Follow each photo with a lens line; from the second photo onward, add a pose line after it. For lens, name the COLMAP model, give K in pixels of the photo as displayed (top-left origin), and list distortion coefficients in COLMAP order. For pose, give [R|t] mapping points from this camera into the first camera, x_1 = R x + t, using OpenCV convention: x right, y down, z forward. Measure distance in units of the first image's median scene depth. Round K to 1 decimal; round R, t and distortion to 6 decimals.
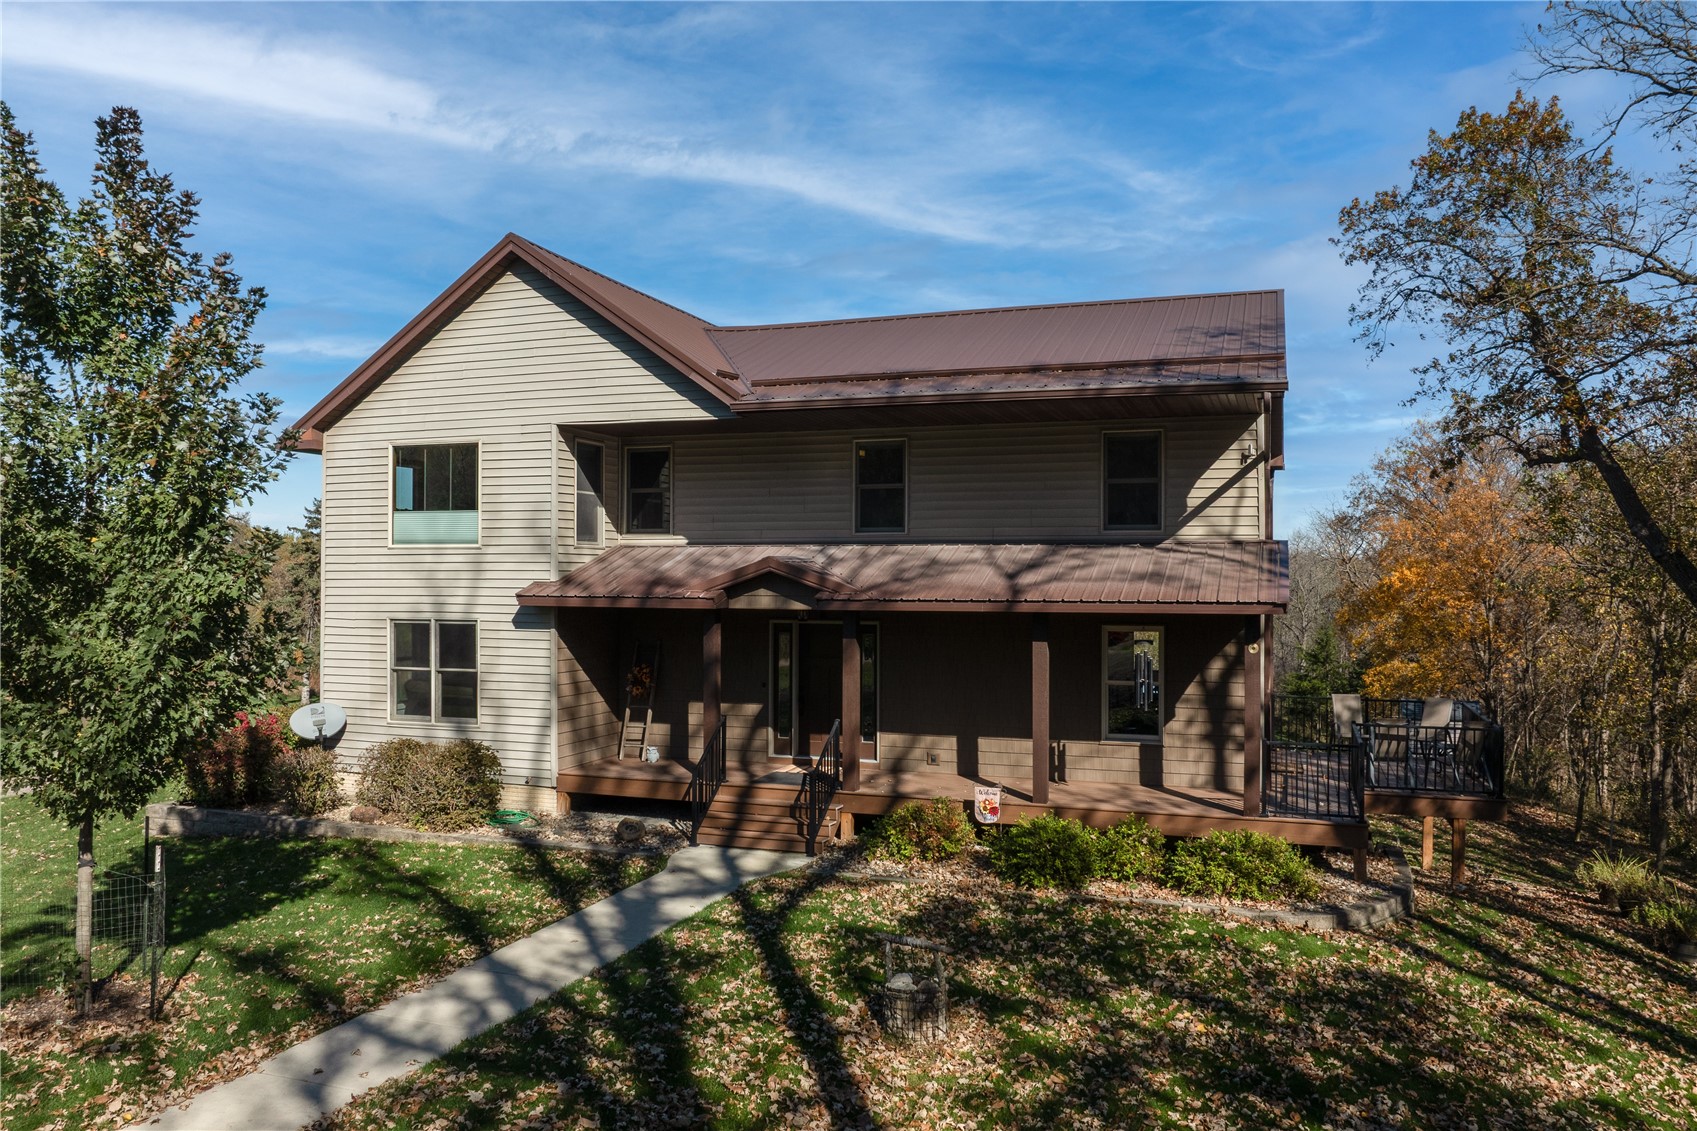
lens RADIAL K [[1239.4, 0, 848.5], [0, 1239.4, 565.5], [0, 0, 1]] dist [-0.046158, -0.002794]
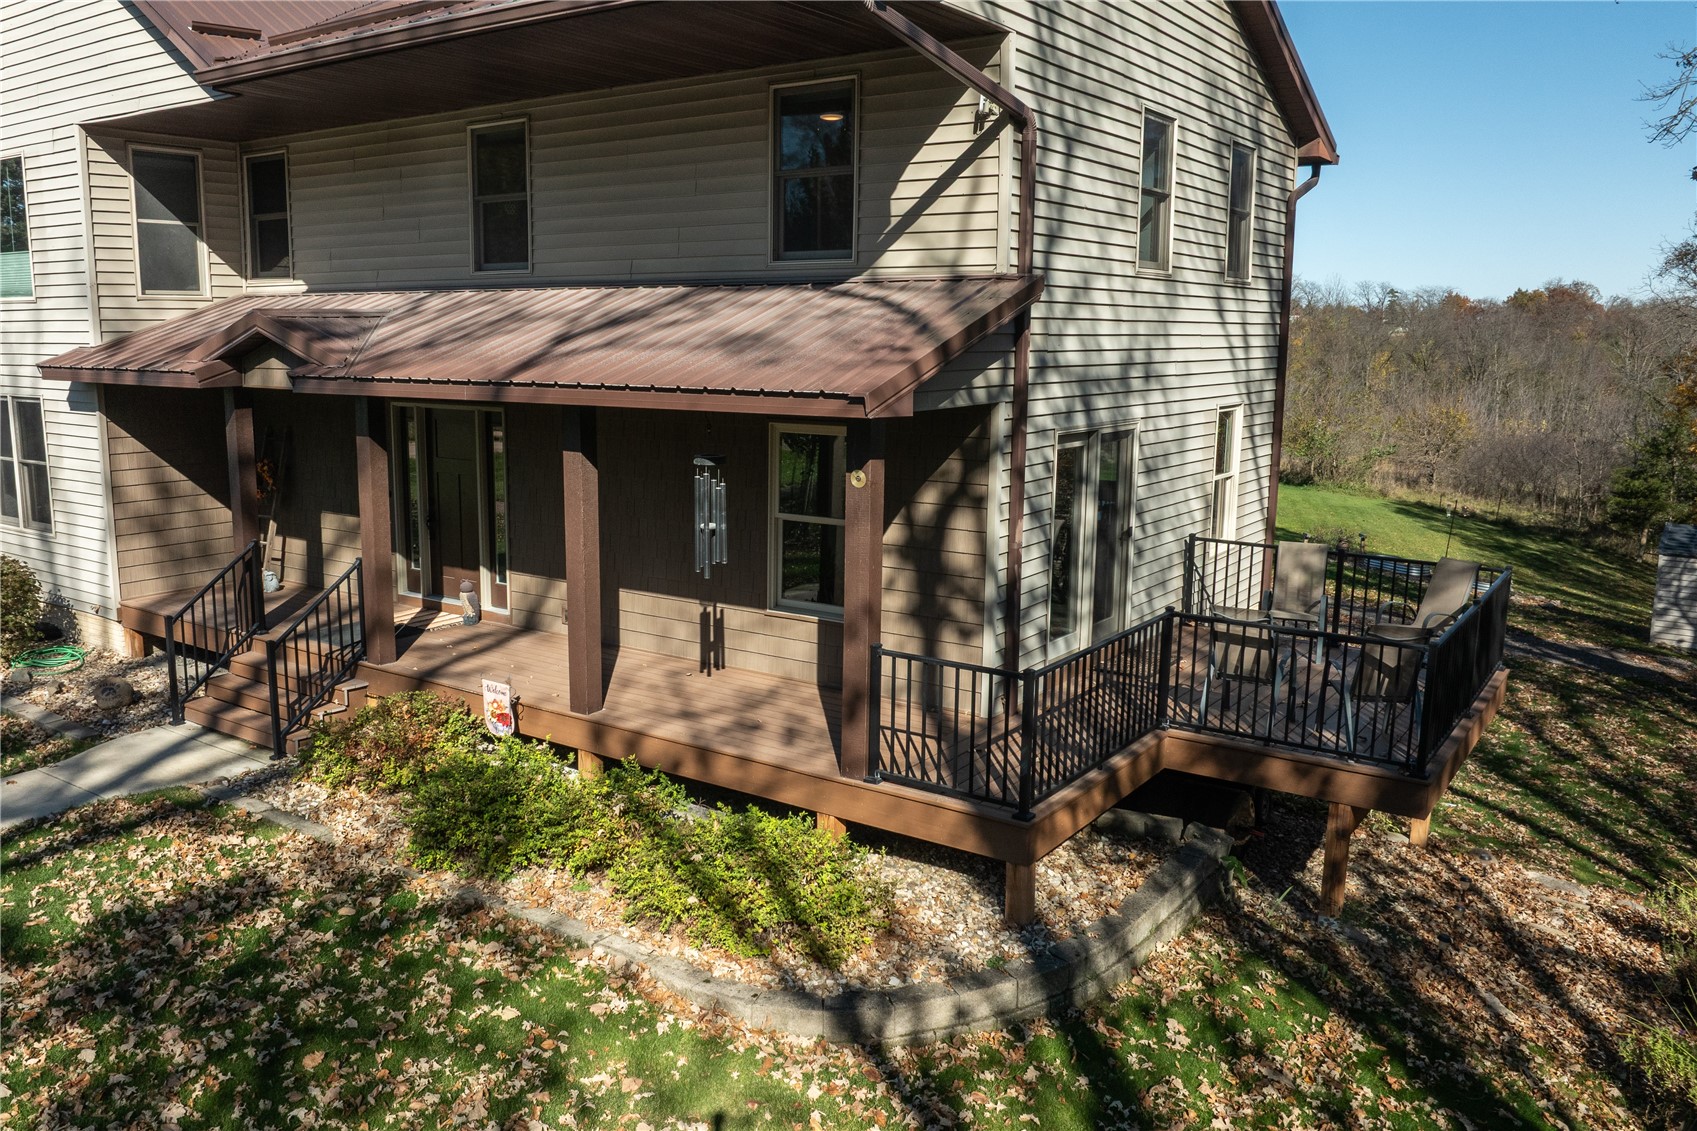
lens RADIAL K [[1290.8, 0, 848.5], [0, 1290.8, 565.5], [0, 0, 1]] dist [-0.039584, -0.003700]
pose [[0.960304, 0.052115, -0.274045, 0.424294], [0.000057, 0.982357, 0.187014, -0.000452], [0.278956, -0.179606, 0.943358, 0.410256]]
